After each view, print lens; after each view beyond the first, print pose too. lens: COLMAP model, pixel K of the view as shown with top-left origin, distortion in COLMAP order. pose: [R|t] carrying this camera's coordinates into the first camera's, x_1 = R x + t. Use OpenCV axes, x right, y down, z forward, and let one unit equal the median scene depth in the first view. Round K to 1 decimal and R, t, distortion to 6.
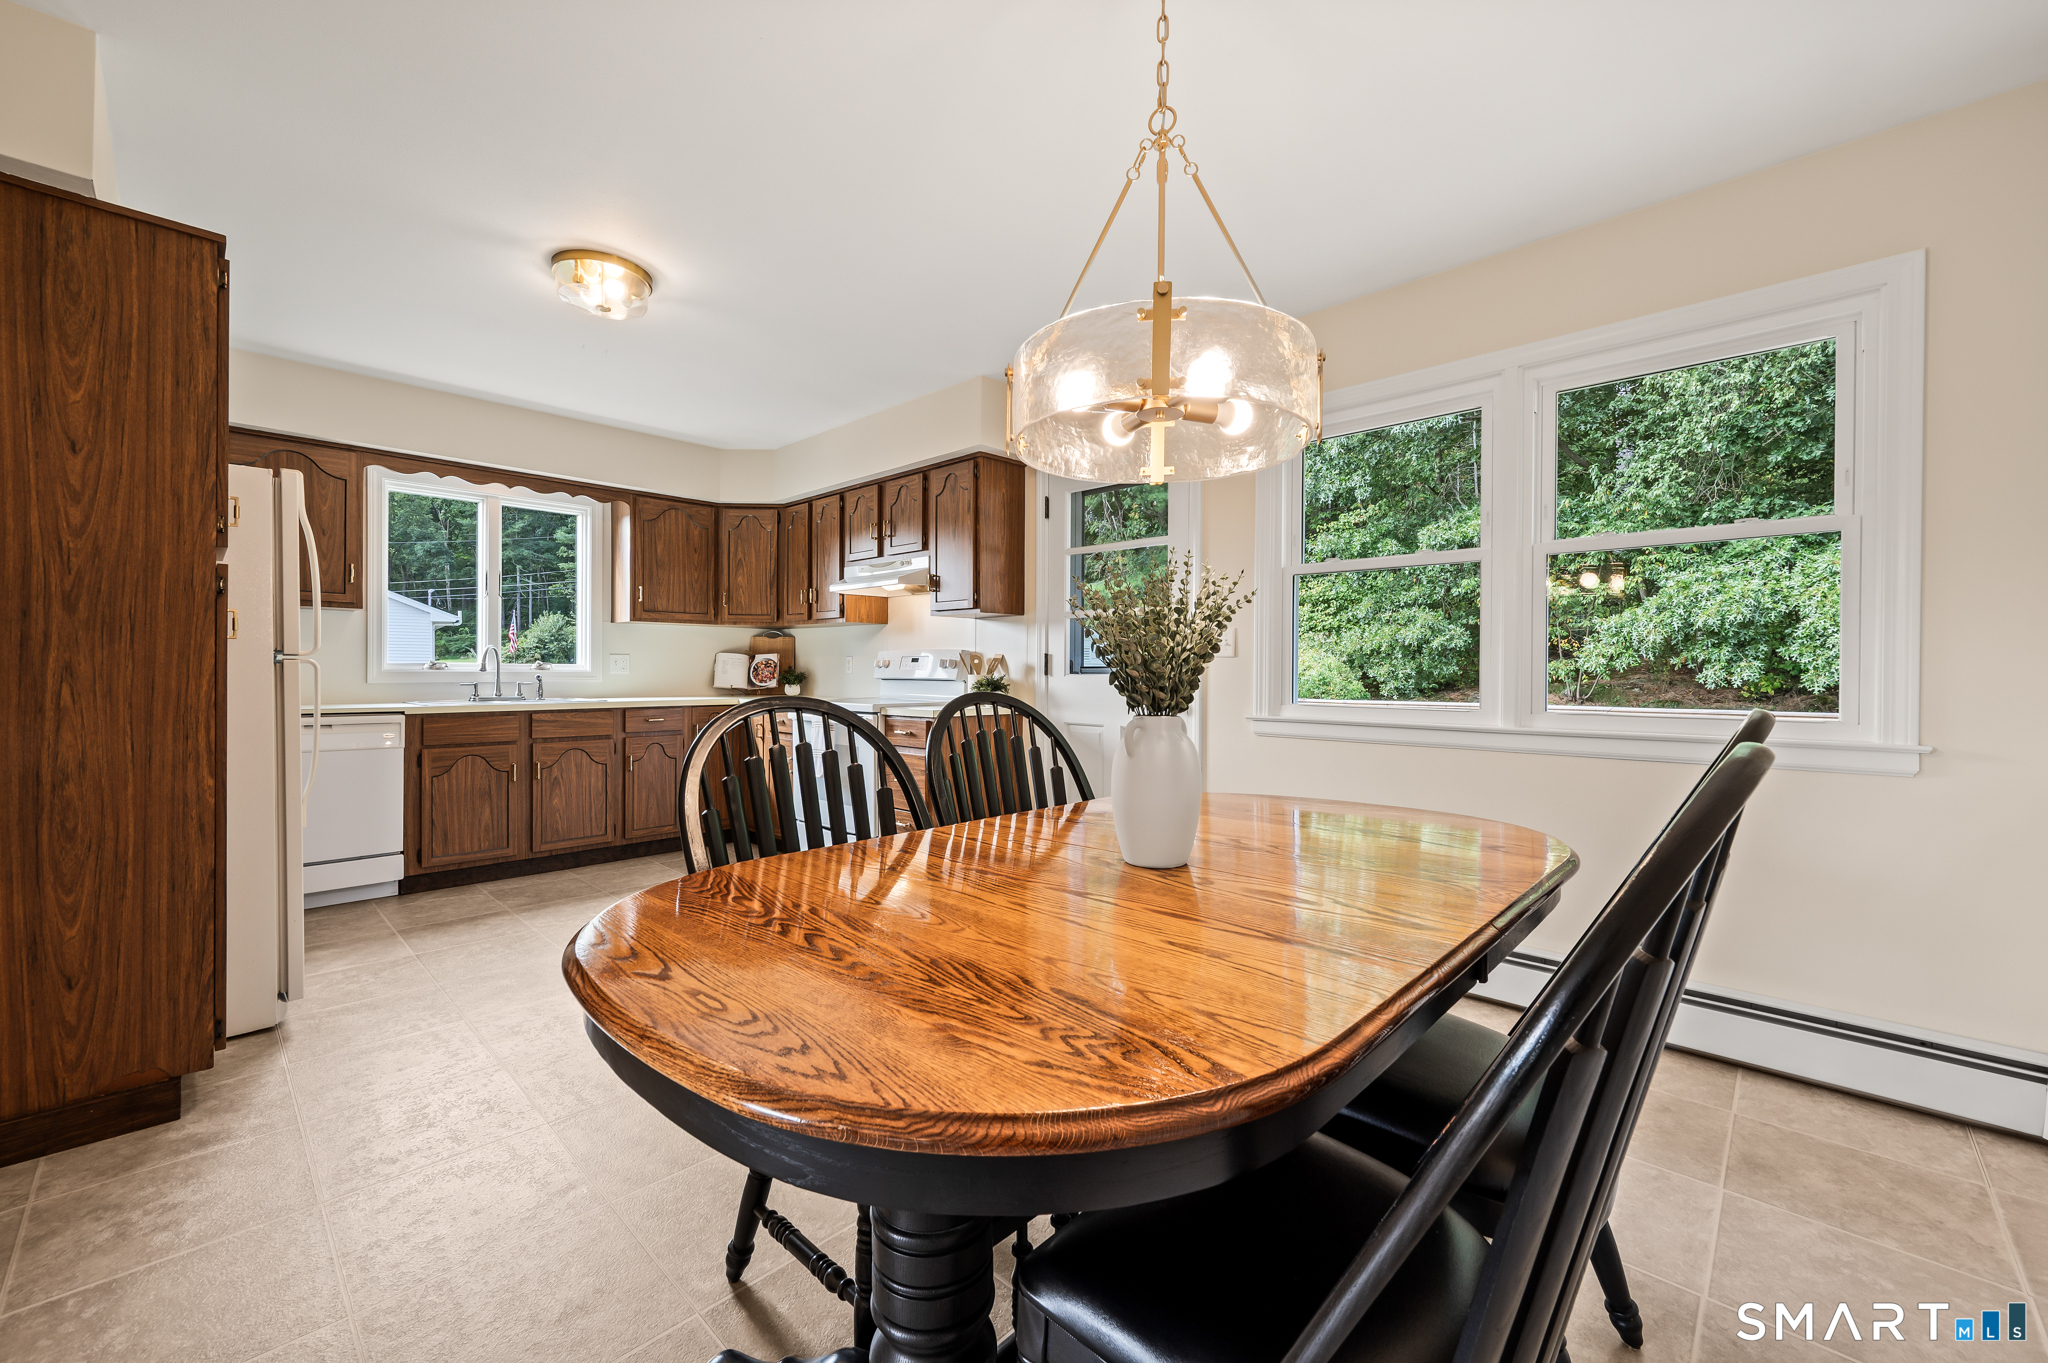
lens RADIAL K [[816.4, 0, 1029.4], [0, 816.4, 677.4], [0, 0, 1]] dist [-0.000898, -0.001046]
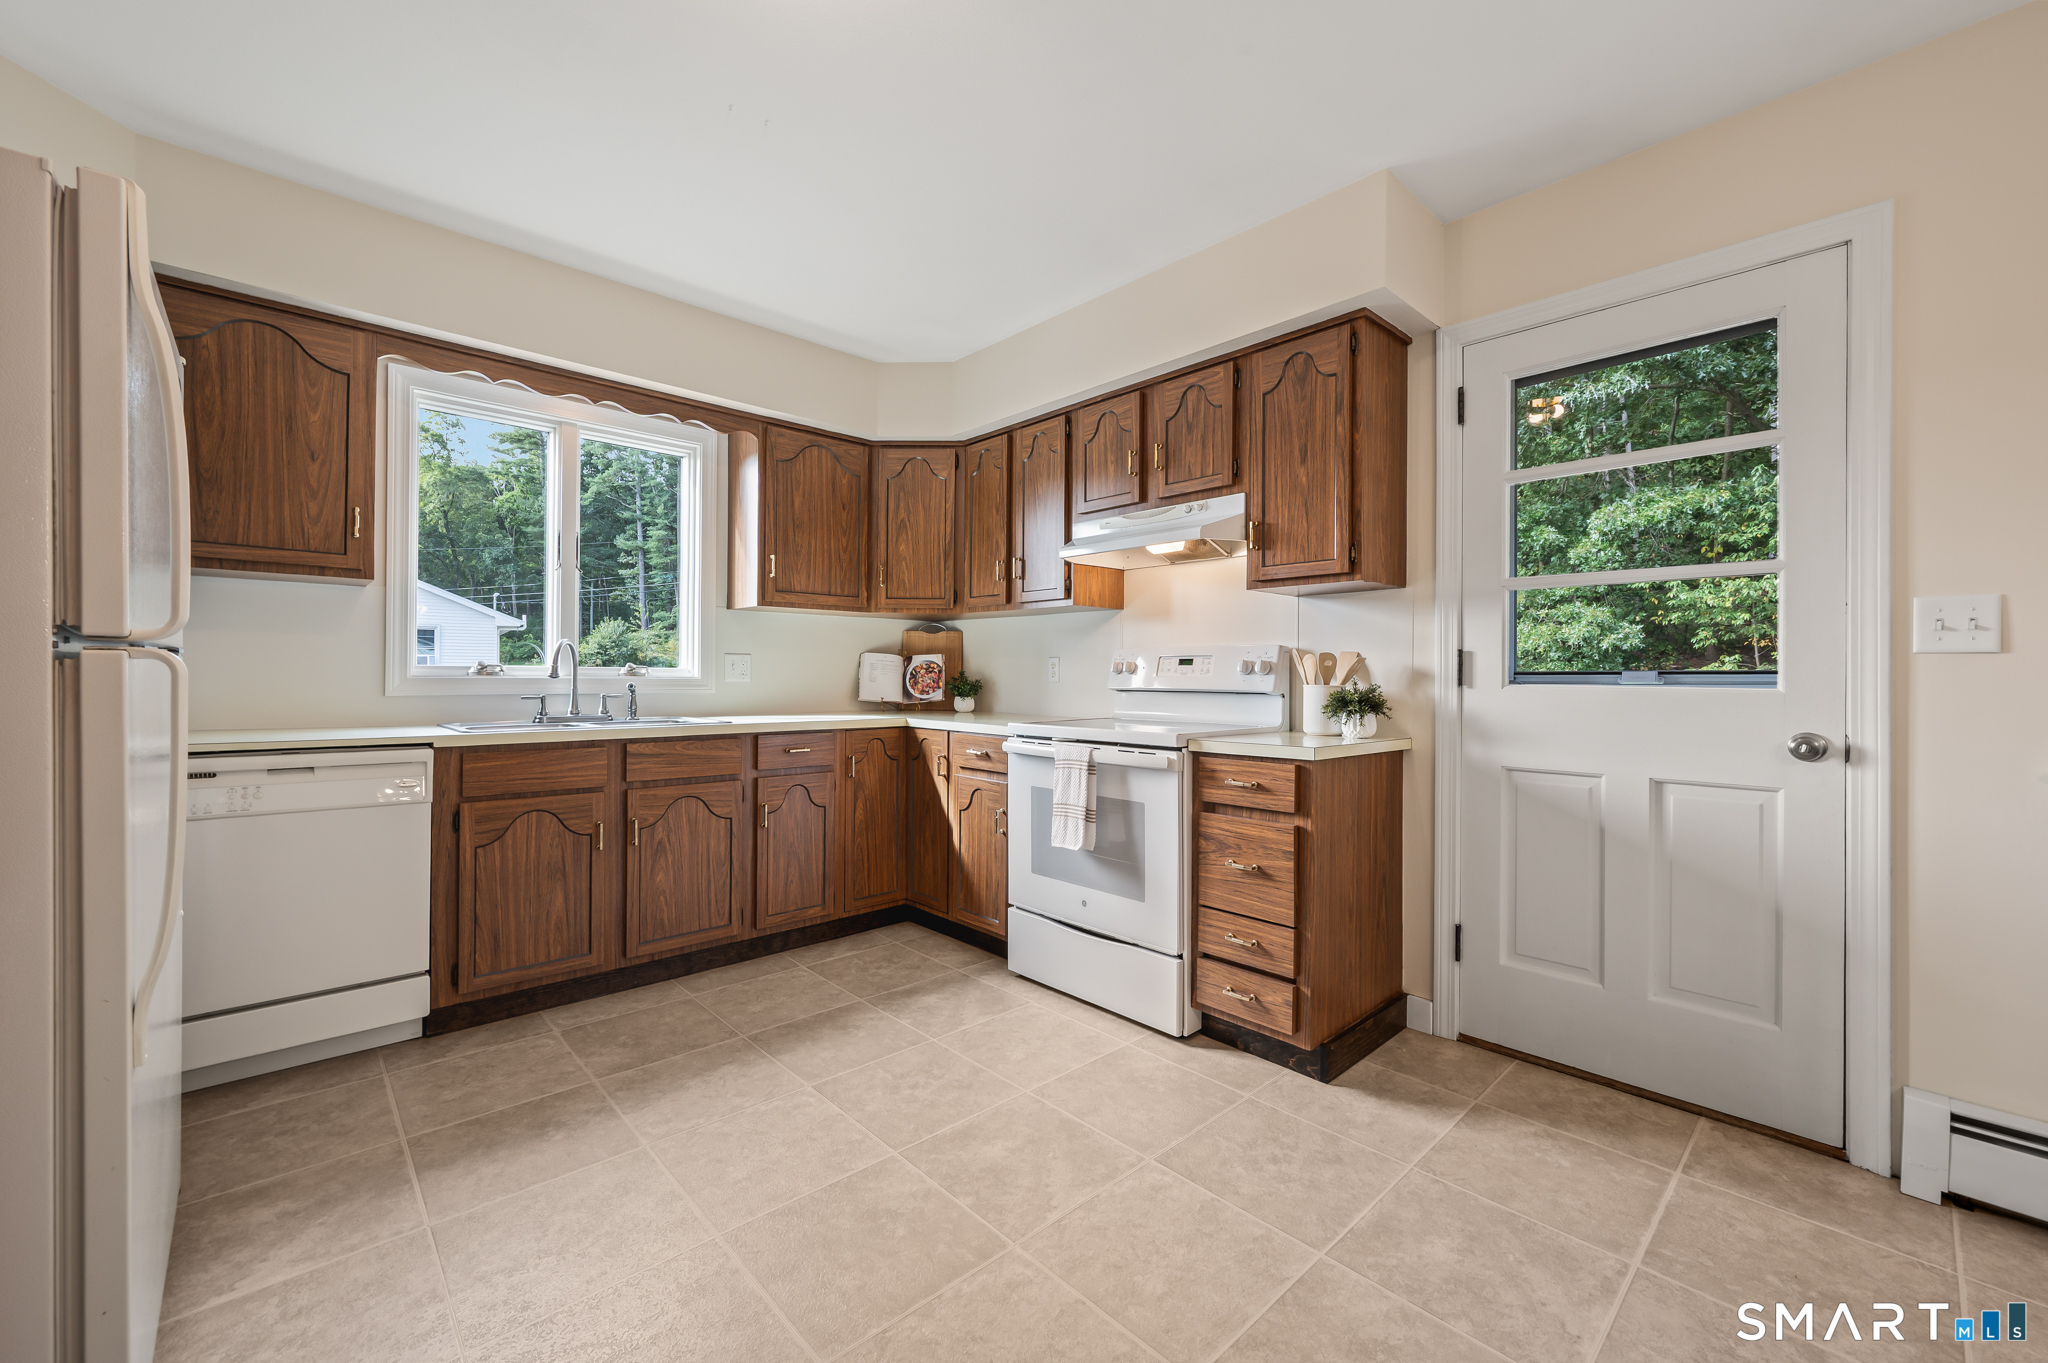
lens RADIAL K [[816.4, 0, 1025.7], [0, 816.4, 671.1], [0, 0, 1]] dist [-0.000898, -0.001046]
pose [[0.998283, -0.000458, -0.058566, -0.212151], [-0.000341, 0.999907, -0.013639, -0.003879], [0.058567, 0.013636, 0.998190, 0.308083]]
